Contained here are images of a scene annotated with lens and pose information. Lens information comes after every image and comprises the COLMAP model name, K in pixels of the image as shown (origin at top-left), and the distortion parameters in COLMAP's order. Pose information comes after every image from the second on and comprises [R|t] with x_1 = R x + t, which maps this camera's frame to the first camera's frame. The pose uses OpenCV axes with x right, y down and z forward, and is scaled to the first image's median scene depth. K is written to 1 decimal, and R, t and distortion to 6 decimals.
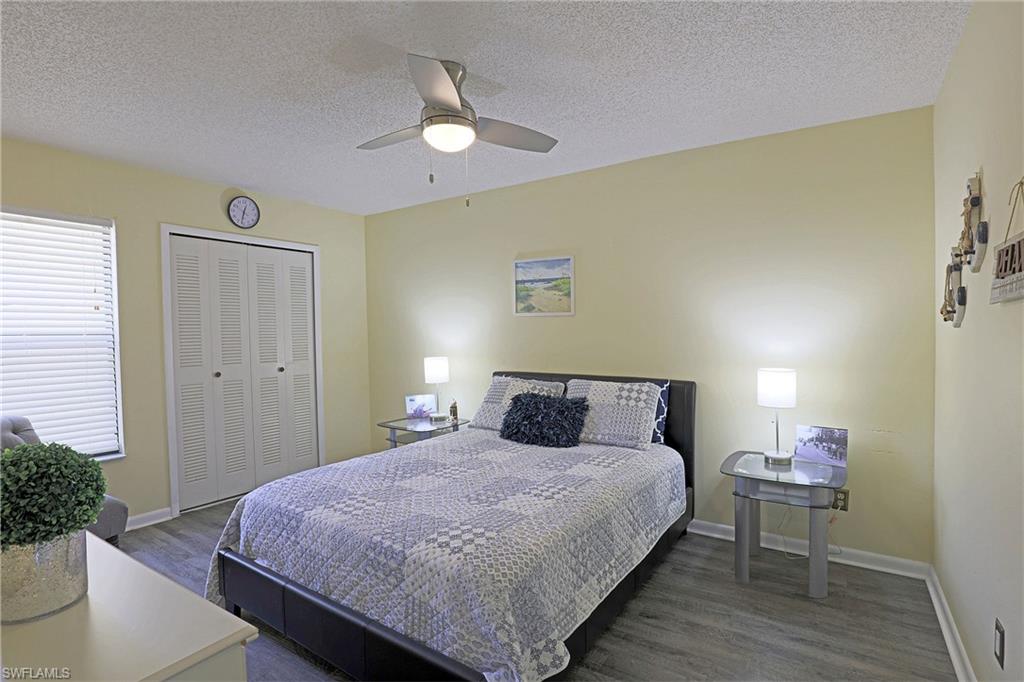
lens RADIAL K [[497.6, 0, 512.0], [0, 497.6, 341.0], [0, 0, 1]] dist [-0.024372, -0.000502]
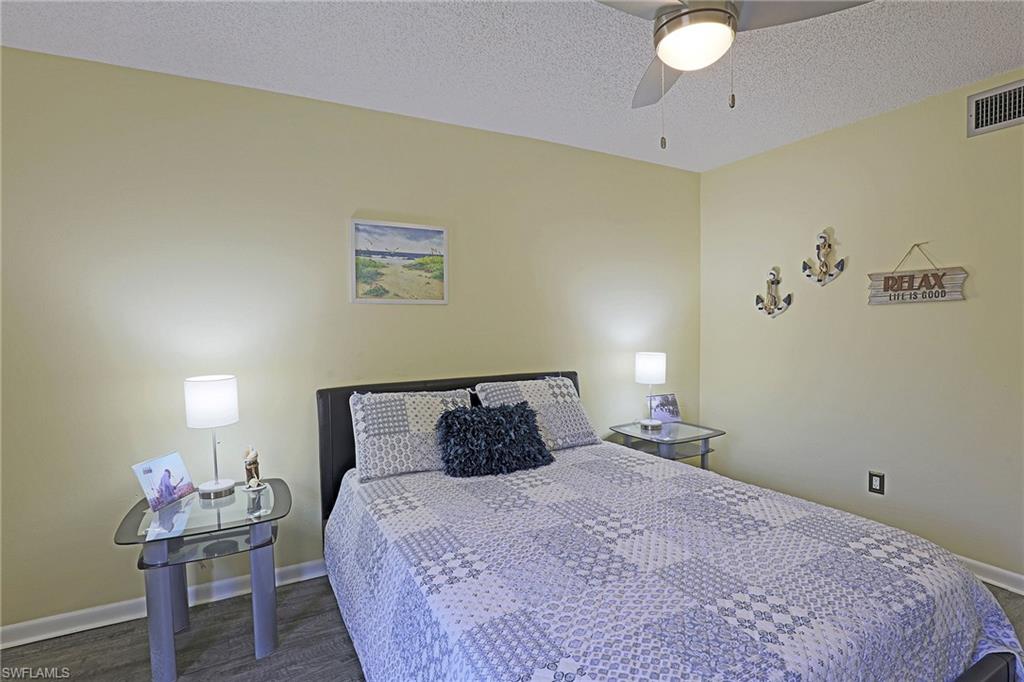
lens RADIAL K [[497.6, 0, 512.0], [0, 497.6, 341.0], [0, 0, 1]] dist [-0.024372, -0.000502]
pose [[0.460828, -0.031103, 0.886944, -0.520517], [0.034565, 0.999256, 0.017082, -0.003282], [-0.886816, 0.022785, 0.461561, 0.538947]]
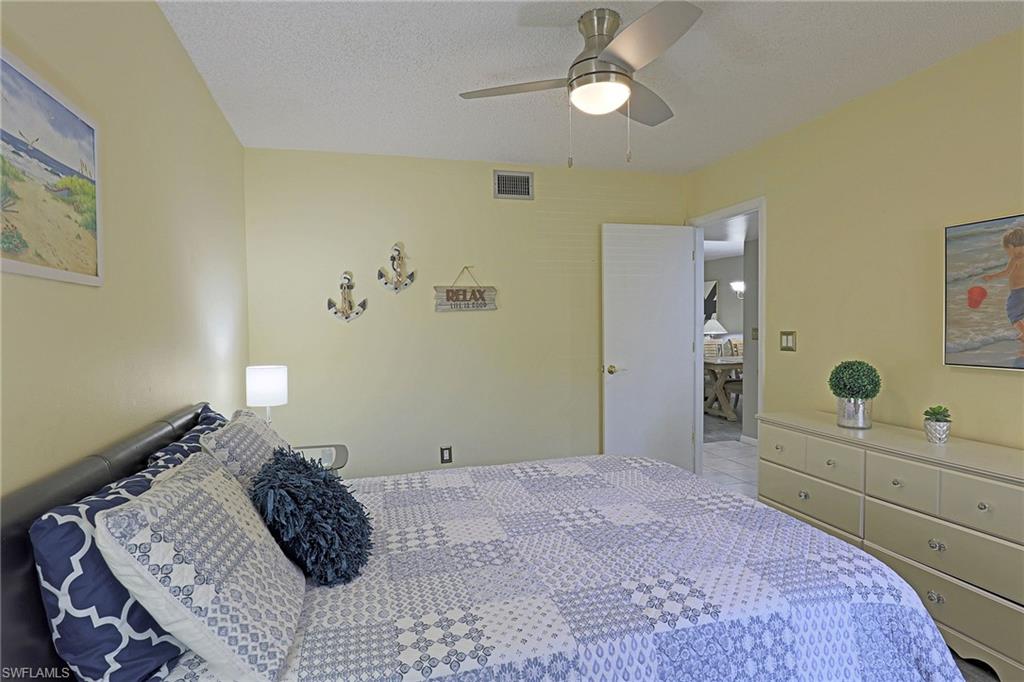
lens RADIAL K [[545.8, 0, 512.0], [0, 545.8, 341.0], [0, 0, 1]] dist [-0.019048, -0.000110]
pose [[-0.769923, -0.002687, 0.638131, -0.362433], [0.040235, 0.997797, 0.052746, -0.019951], [-0.636867, 0.066286, -0.768119, 1.099462]]
